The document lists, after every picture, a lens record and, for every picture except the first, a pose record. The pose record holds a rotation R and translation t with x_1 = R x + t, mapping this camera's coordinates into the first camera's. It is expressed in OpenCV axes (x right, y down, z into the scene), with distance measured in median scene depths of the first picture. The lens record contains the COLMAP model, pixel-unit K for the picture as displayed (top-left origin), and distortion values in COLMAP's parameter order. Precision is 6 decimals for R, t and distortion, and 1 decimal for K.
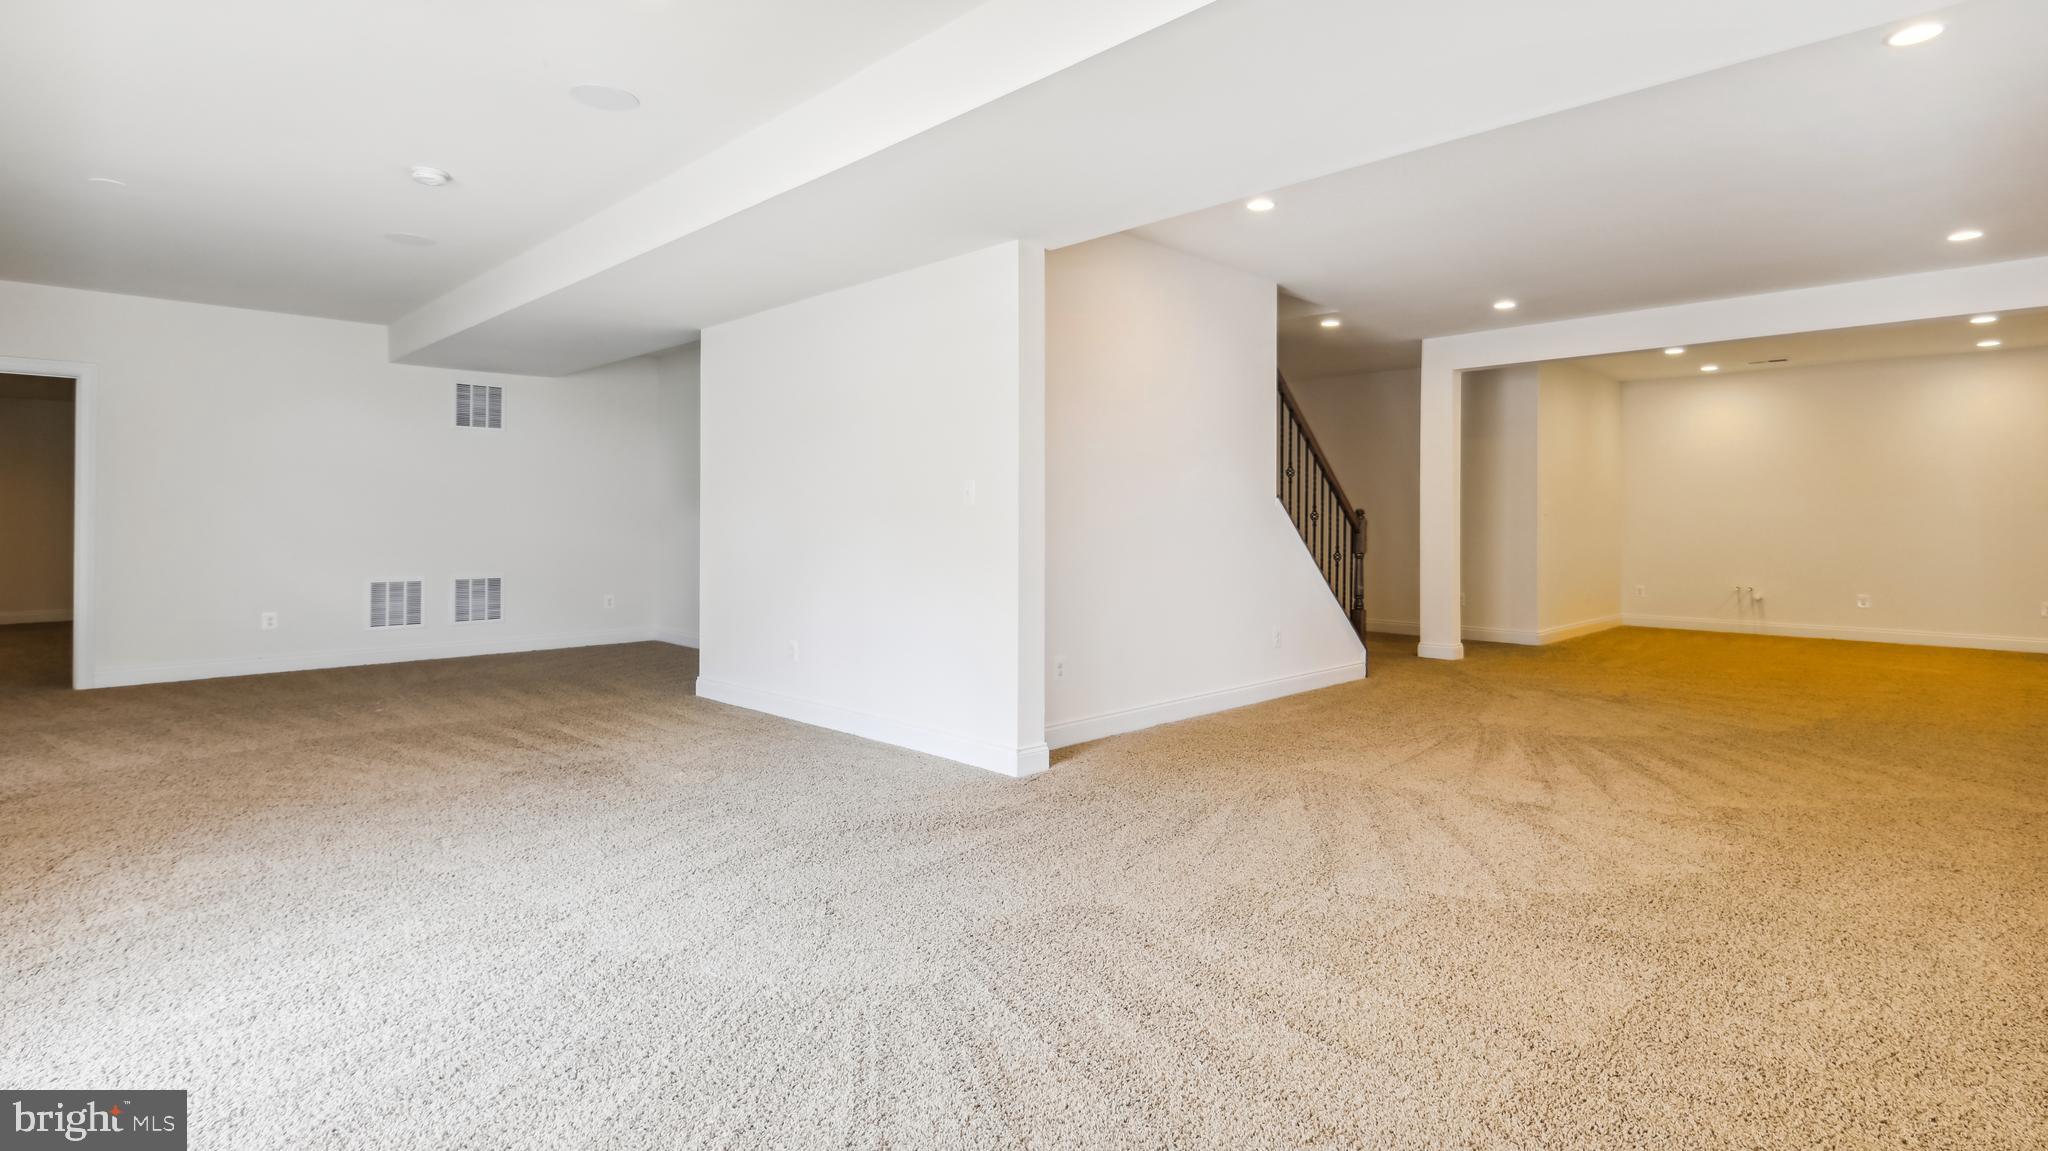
lens RADIAL K [[979.0, 0, 1024.6], [0, 979.0, 548.8], [0, 0, 1]] dist [-0.000724, -0.000215]
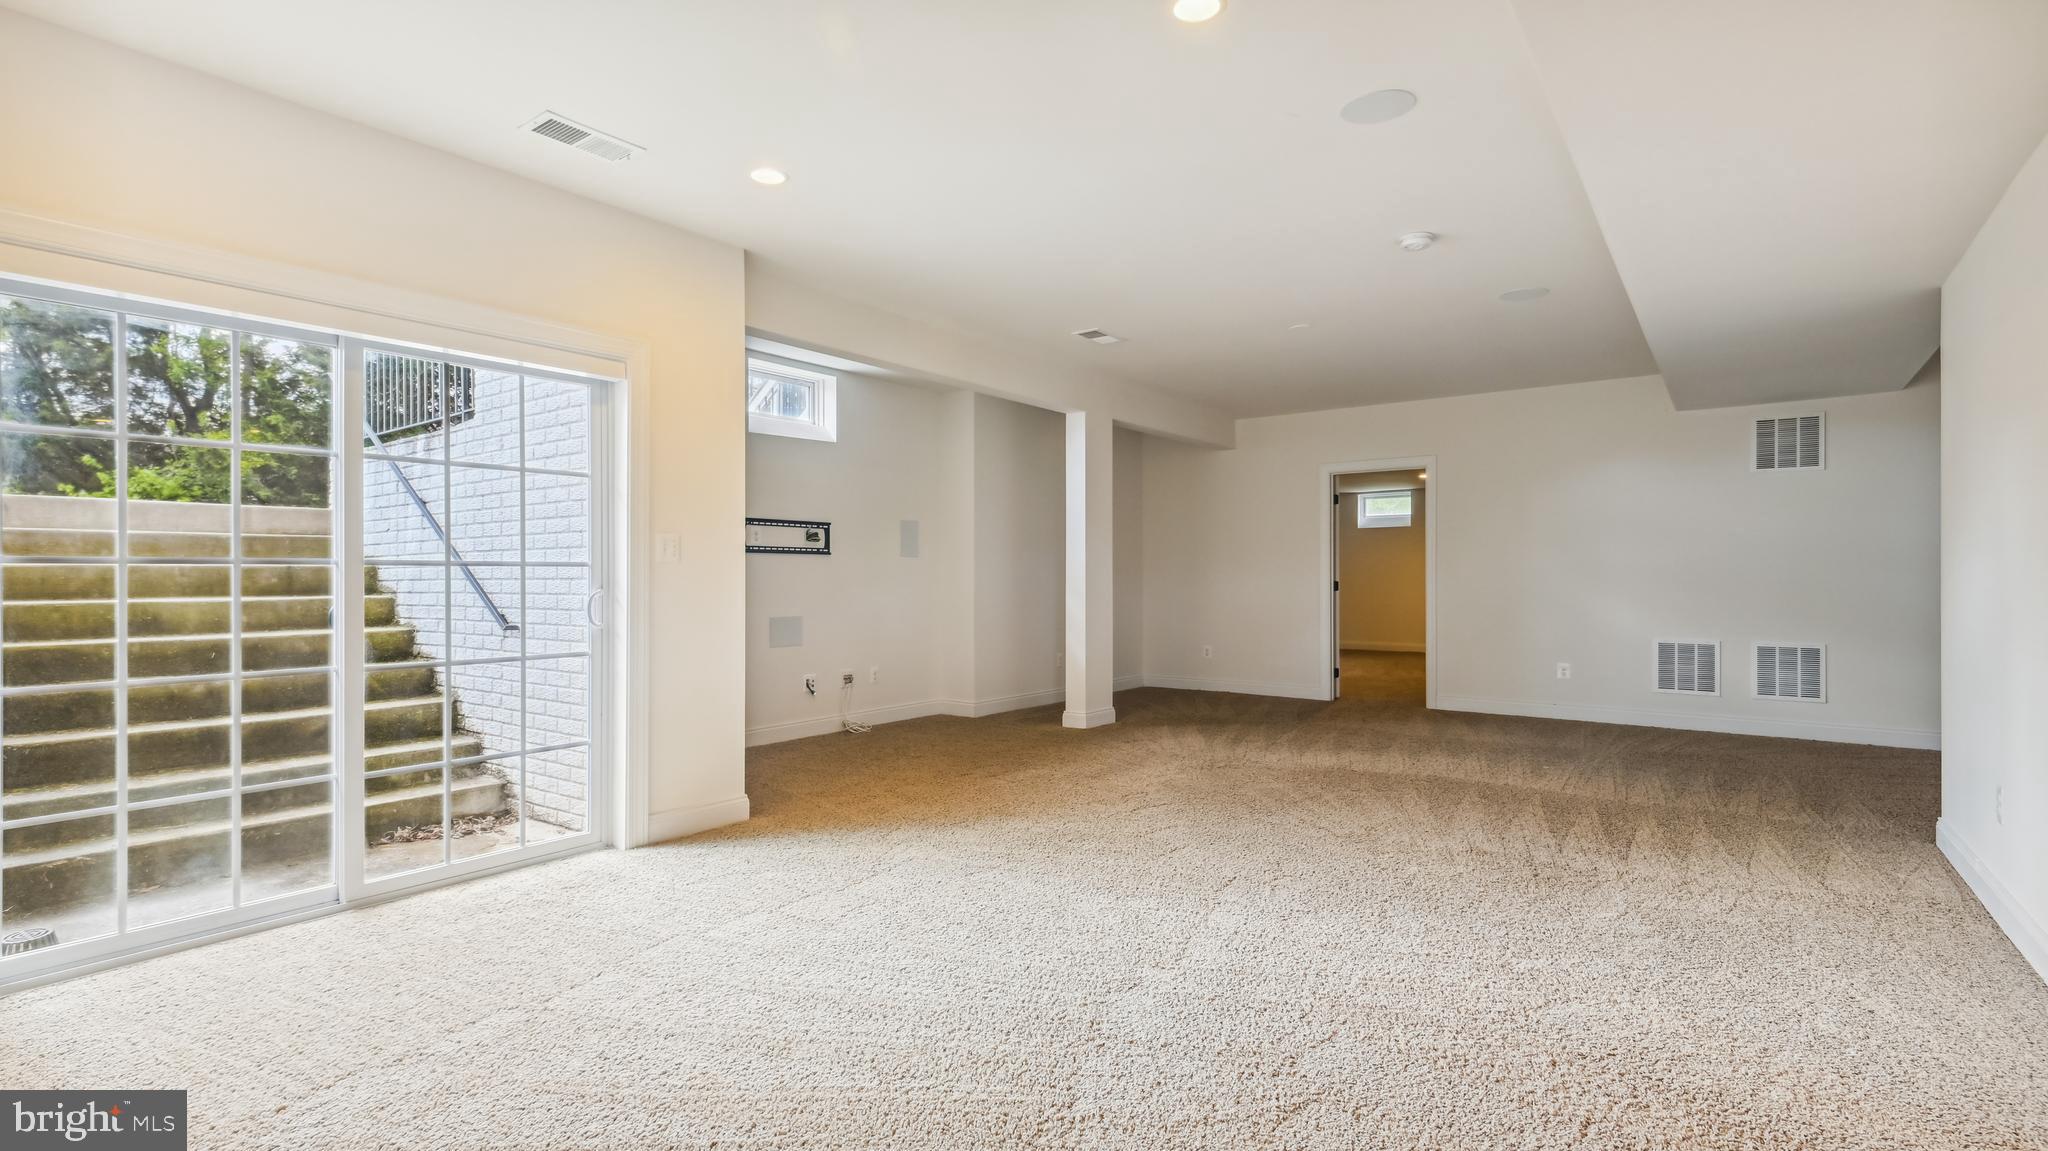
lens RADIAL K [[979.0, 0, 1024.6], [0, 979.0, 548.8], [0, 0, 1]] dist [-0.000724, -0.000215]
pose [[0.171722, -0.025622, -0.984812, 0.163440], [-0.033858, 0.998918, -0.031892, -0.005035], [0.984564, 0.038821, 0.170668, 0.214809]]
